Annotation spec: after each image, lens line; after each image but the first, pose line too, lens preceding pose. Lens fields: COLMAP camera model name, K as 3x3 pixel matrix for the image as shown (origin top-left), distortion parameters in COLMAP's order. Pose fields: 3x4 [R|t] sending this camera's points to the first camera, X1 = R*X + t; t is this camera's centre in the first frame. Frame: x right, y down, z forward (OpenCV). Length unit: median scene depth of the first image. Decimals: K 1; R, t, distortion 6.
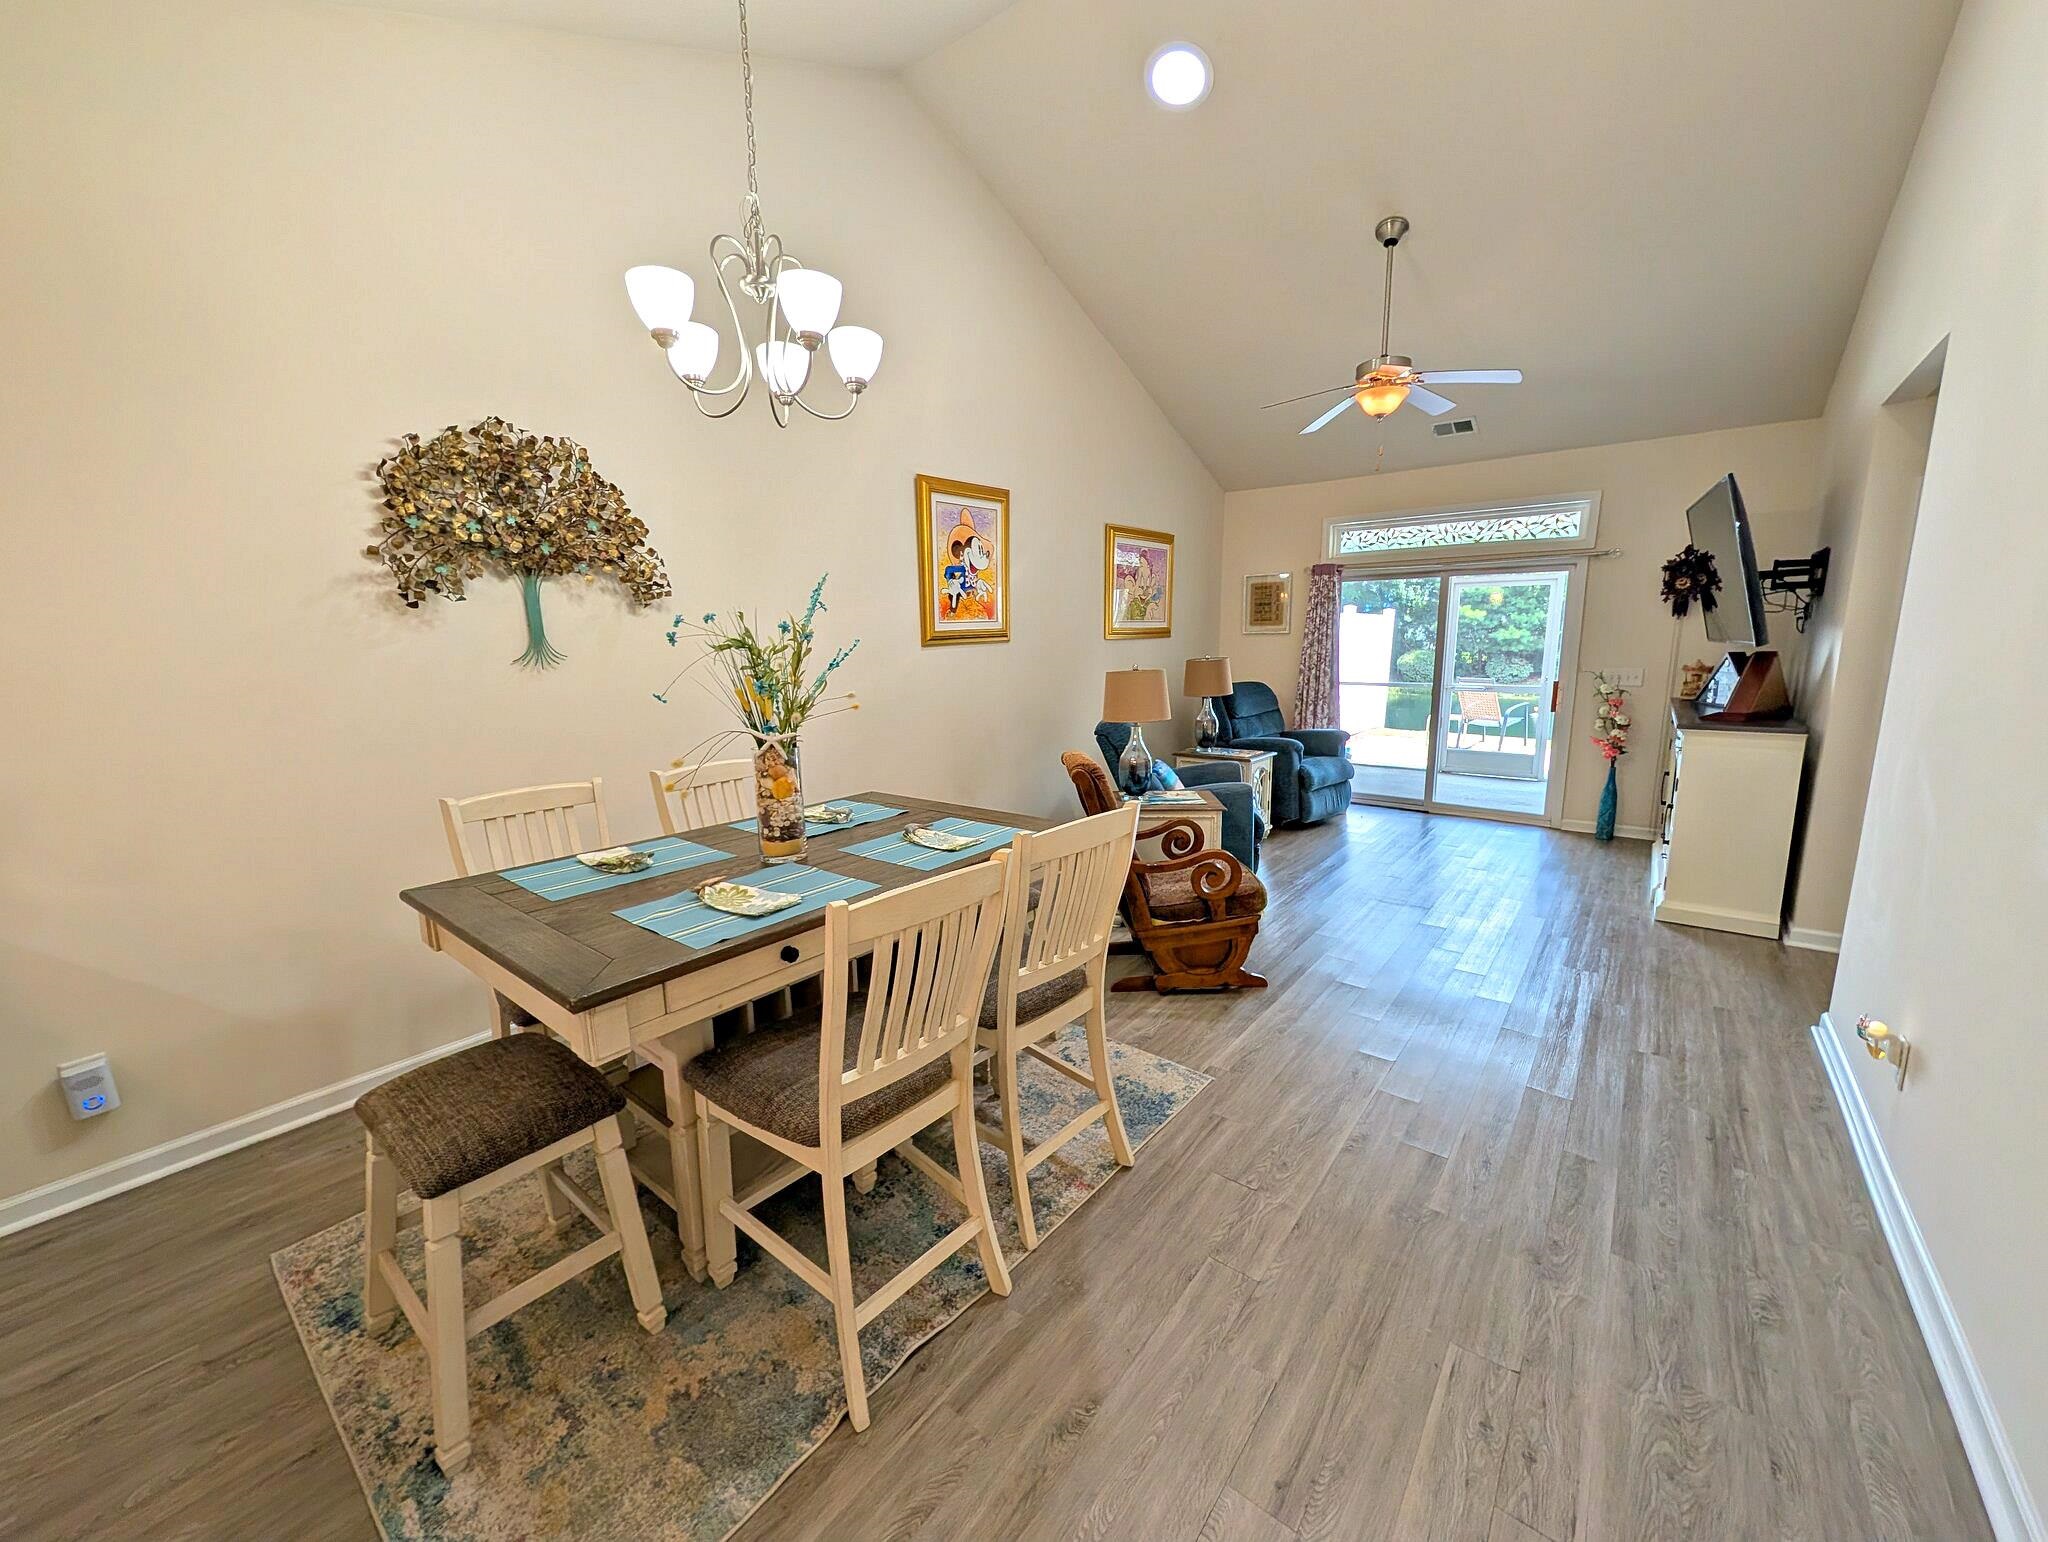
lens RADIAL K [[784.5, 0, 1022.6], [0, 784.5, 768.7], [0, 0, 1]] dist [0.000959, -0.000010]
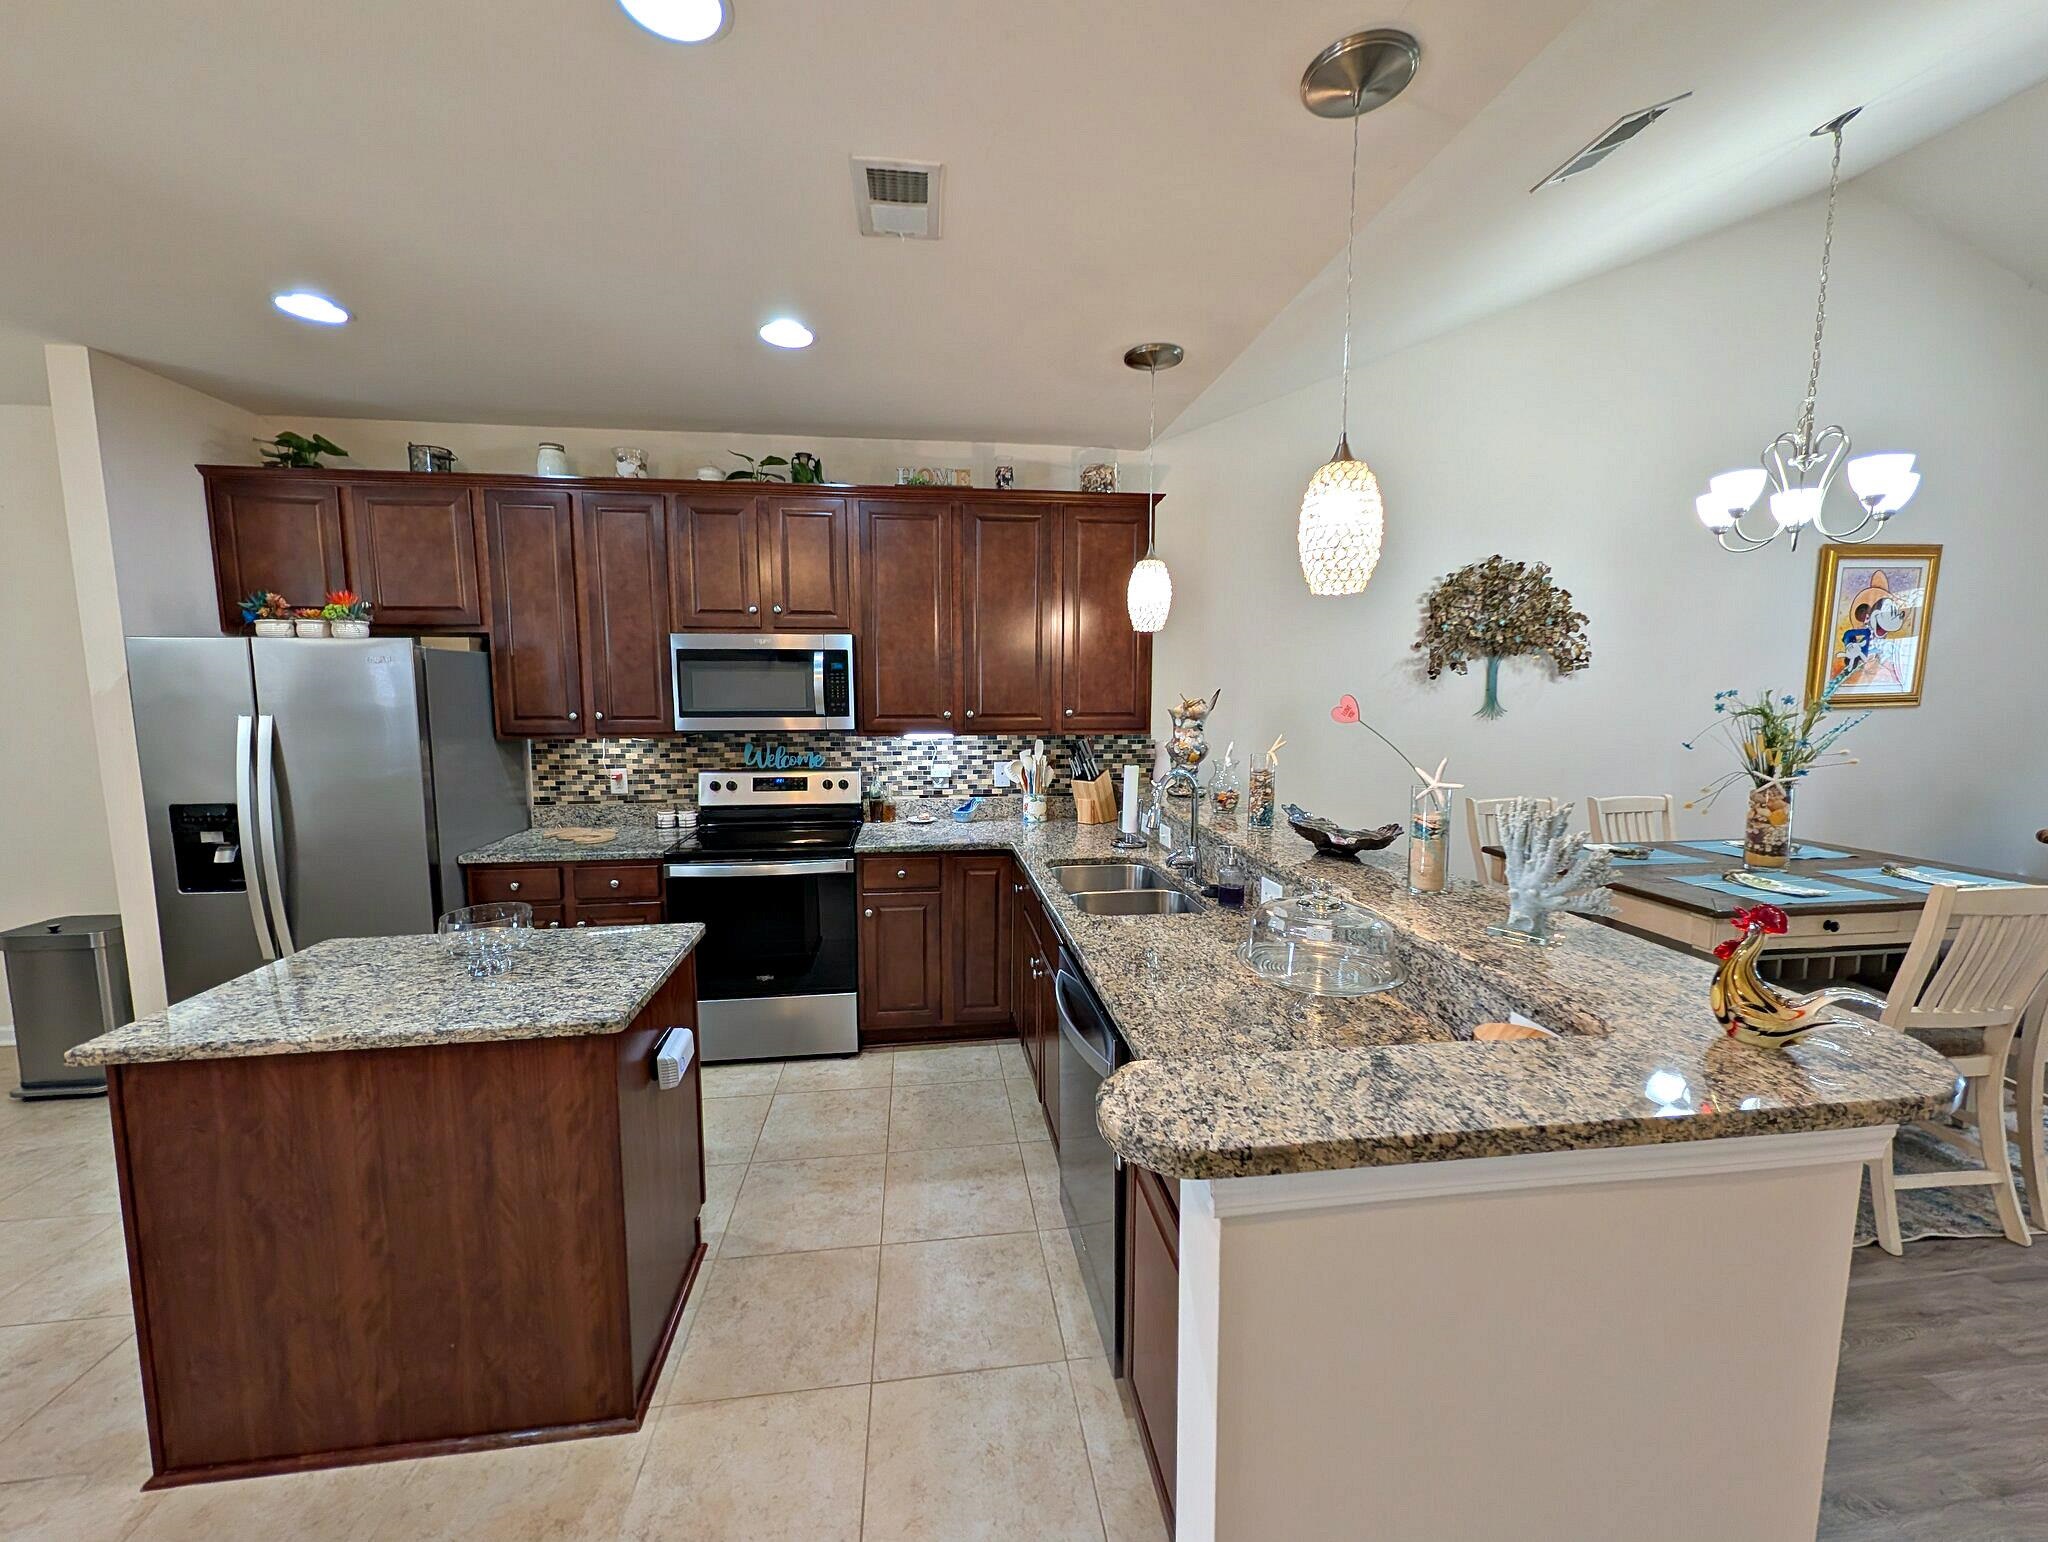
lens RADIAL K [[786.7, 0, 1020.8], [0, 786.7, 769.1], [0, 0, 1]] dist [0.001121, 0.000221]
pose [[0.722838, 0.086408, -0.685594, -0.165219], [-0.125405, 0.992080, -0.007182, 0.059434], [0.679544, 0.091168, 0.727948, -0.456023]]
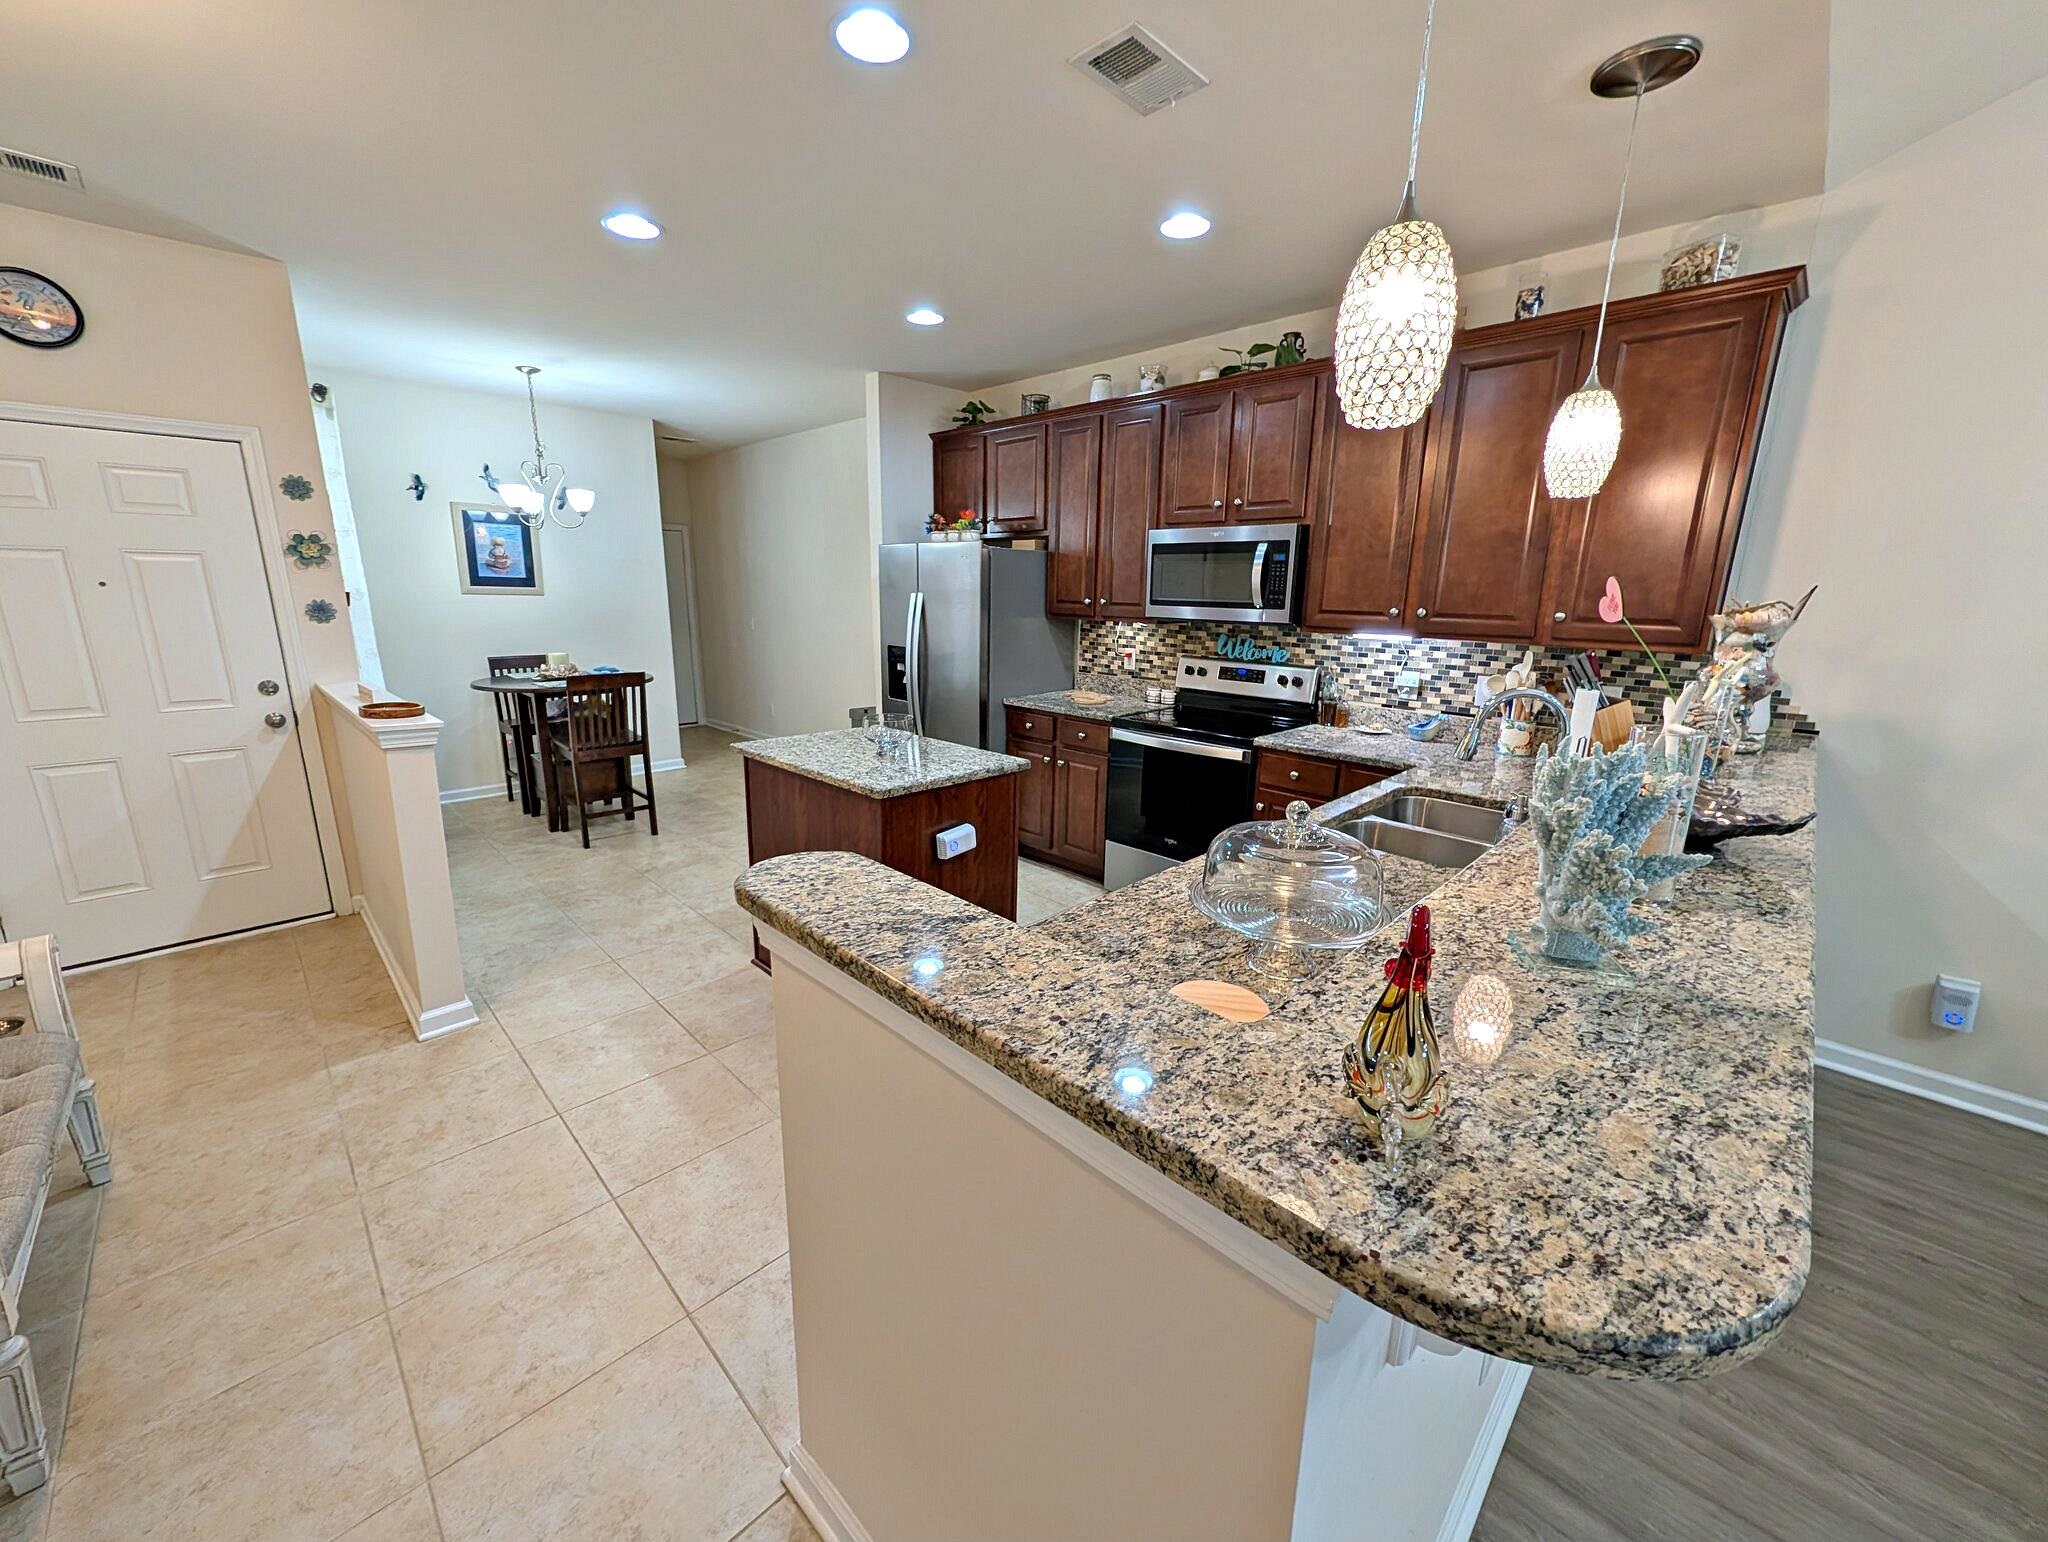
lens RADIAL K [[786.7, 0, 1020.8], [0, 786.7, 769.1], [0, 0, 1]] dist [0.001121, 0.000221]
pose [[-0.103132, 0.237207, -0.965969, -0.015222], [-0.183119, 0.950020, 0.252841, 0.022015], [0.977666, 0.202963, -0.054541, -0.169954]]
